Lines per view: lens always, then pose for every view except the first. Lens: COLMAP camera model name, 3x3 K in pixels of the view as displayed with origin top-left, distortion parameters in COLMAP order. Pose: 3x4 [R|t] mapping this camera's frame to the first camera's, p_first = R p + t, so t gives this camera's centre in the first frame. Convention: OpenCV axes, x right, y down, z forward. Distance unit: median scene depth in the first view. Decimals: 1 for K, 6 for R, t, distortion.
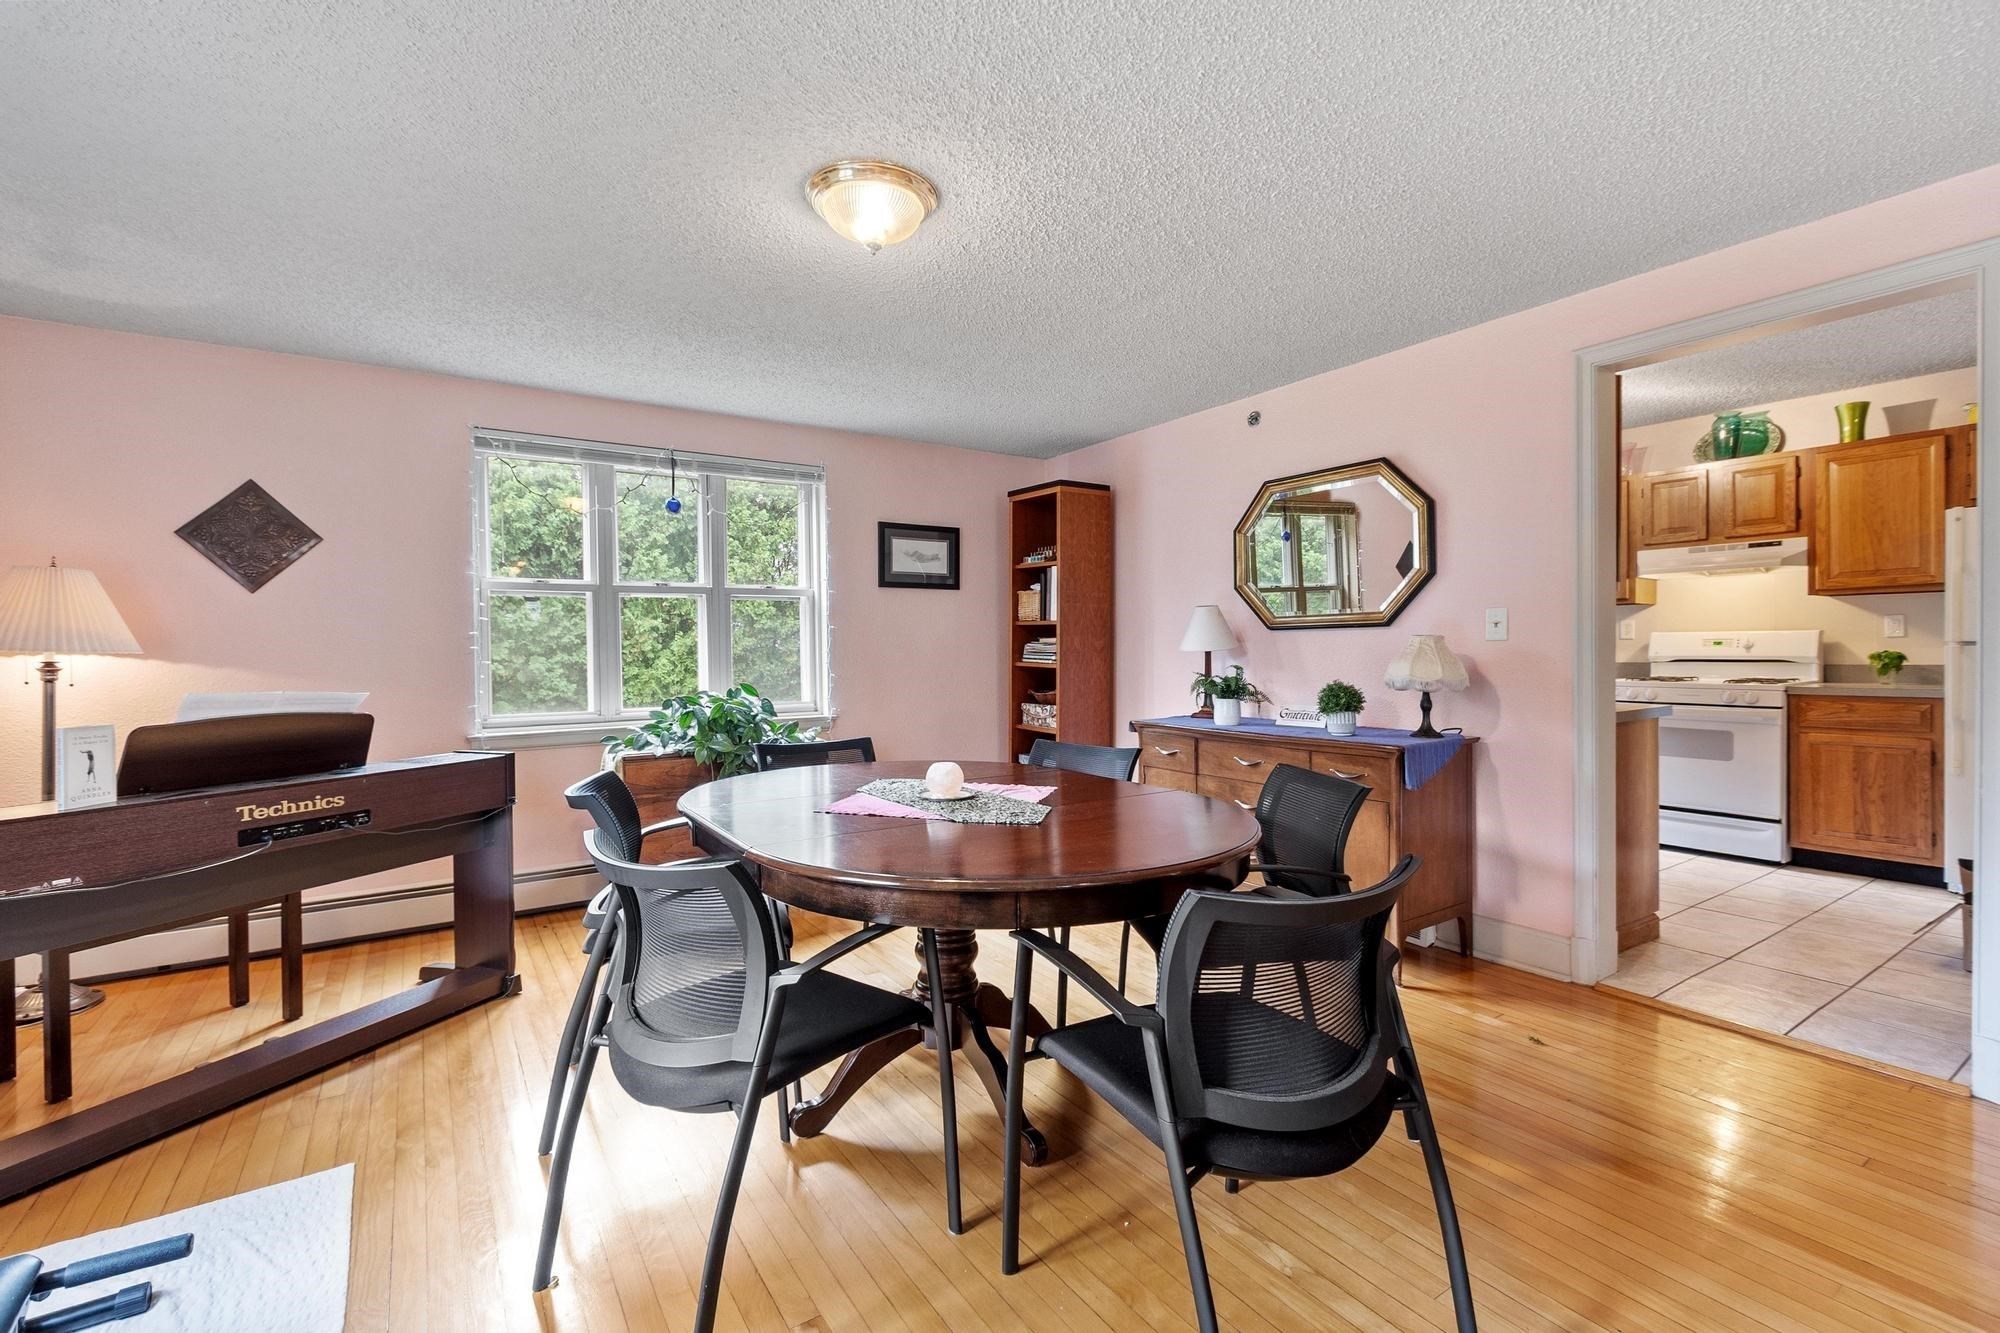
lens RADIAL K [[877.4, 0, 1000.0], [0, 877.4, 666.5], [0, 0, 1]] dist [0.002341, 0.000725]
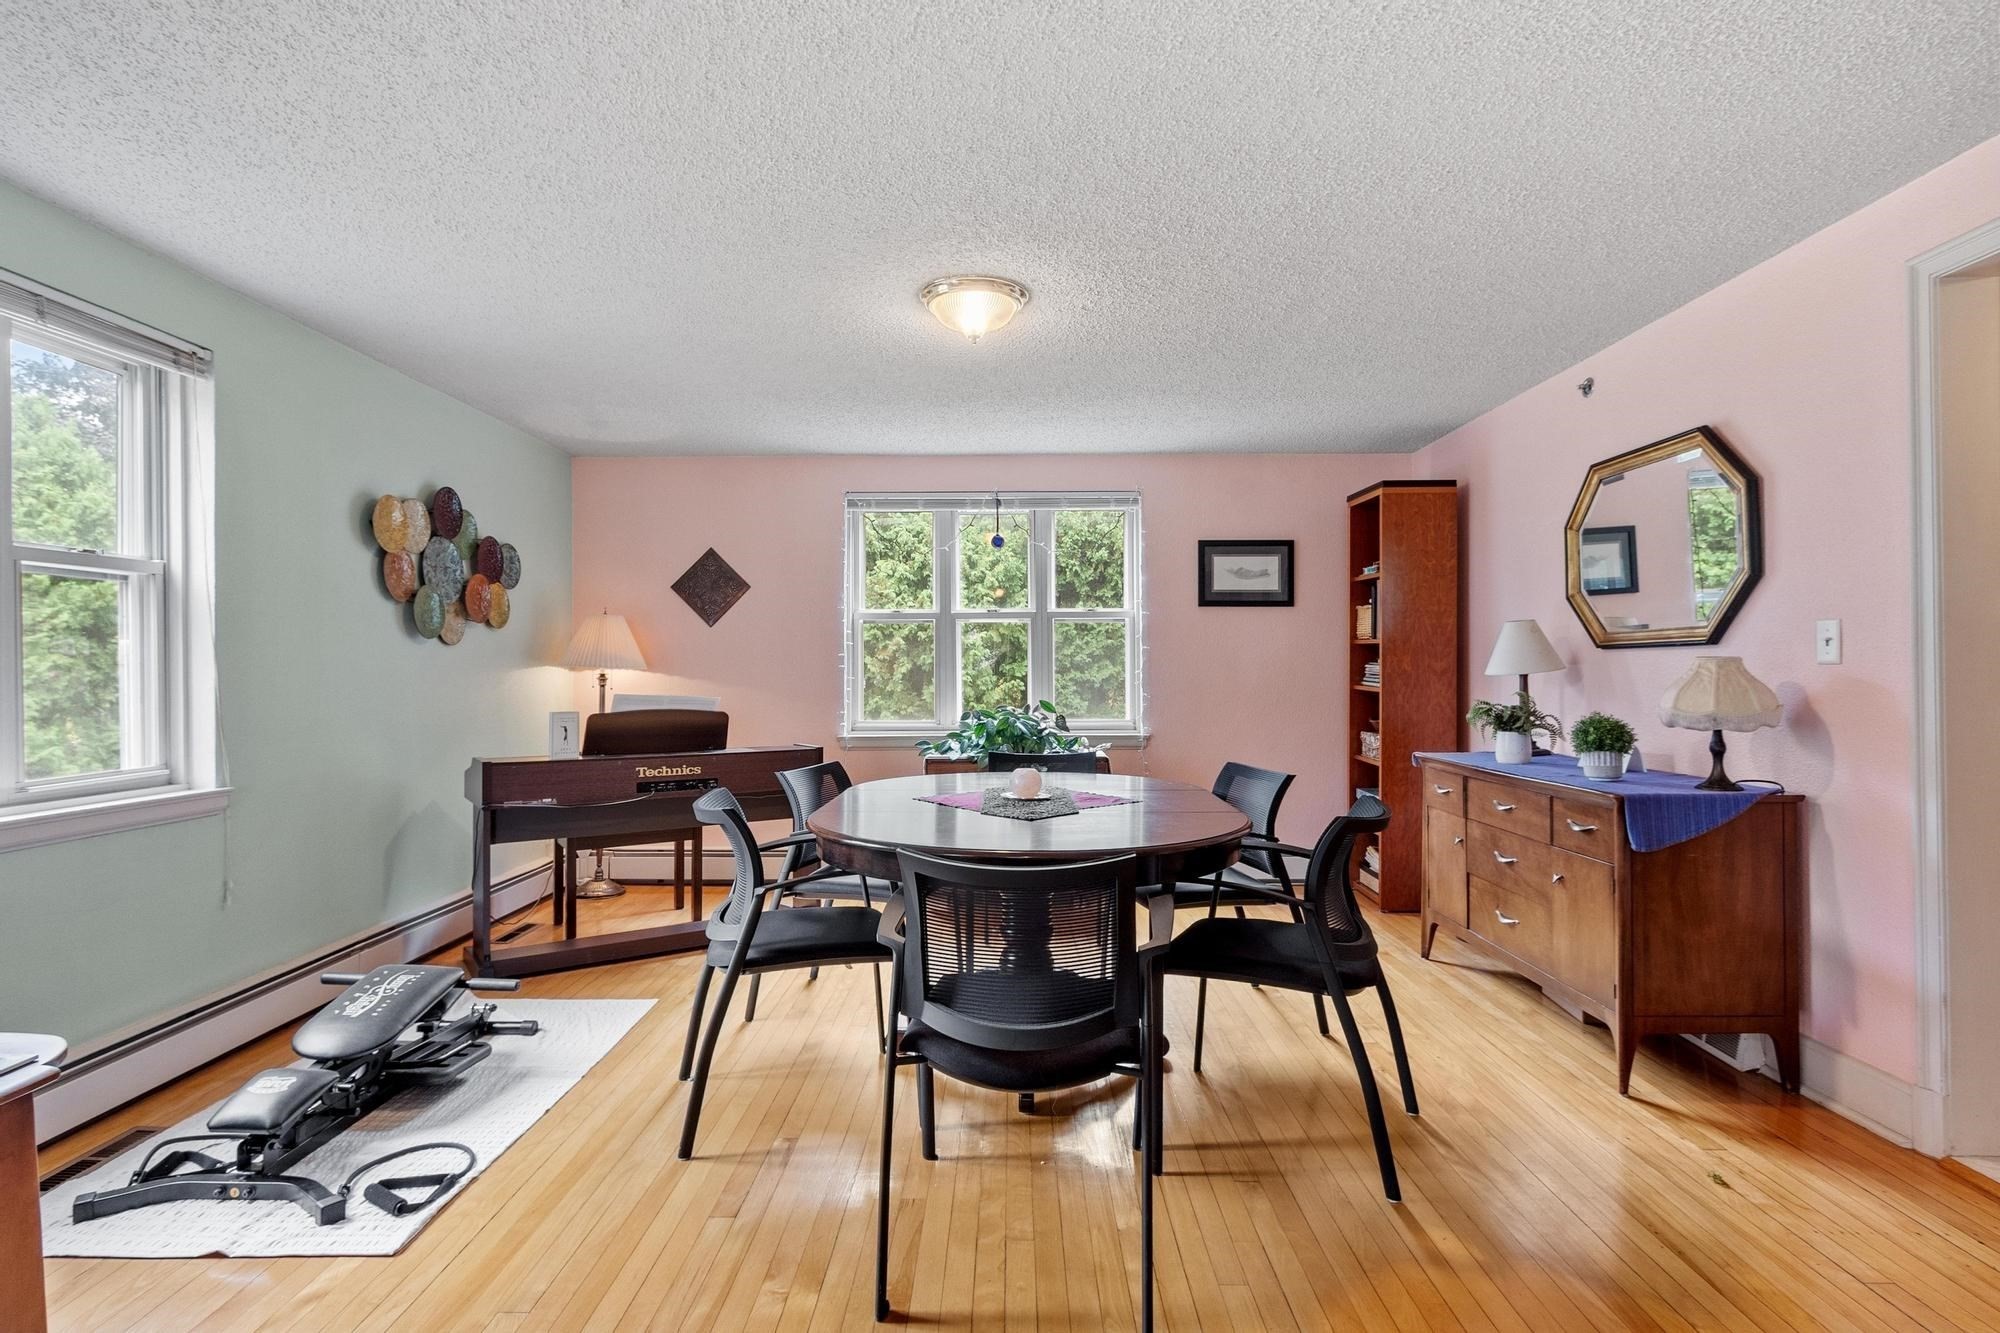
lens RADIAL K [[1010.6, 0, 1000.0], [0, 1010.6, 666.5], [0, 0, 1]] dist [-0.002363, 0.000337]
pose [[0.824333, 0.005516, -0.566078, 0.411557], [-0.017837, 0.999709, -0.016232, -0.001327], [0.565824, 0.023478, 0.824192, -0.072937]]
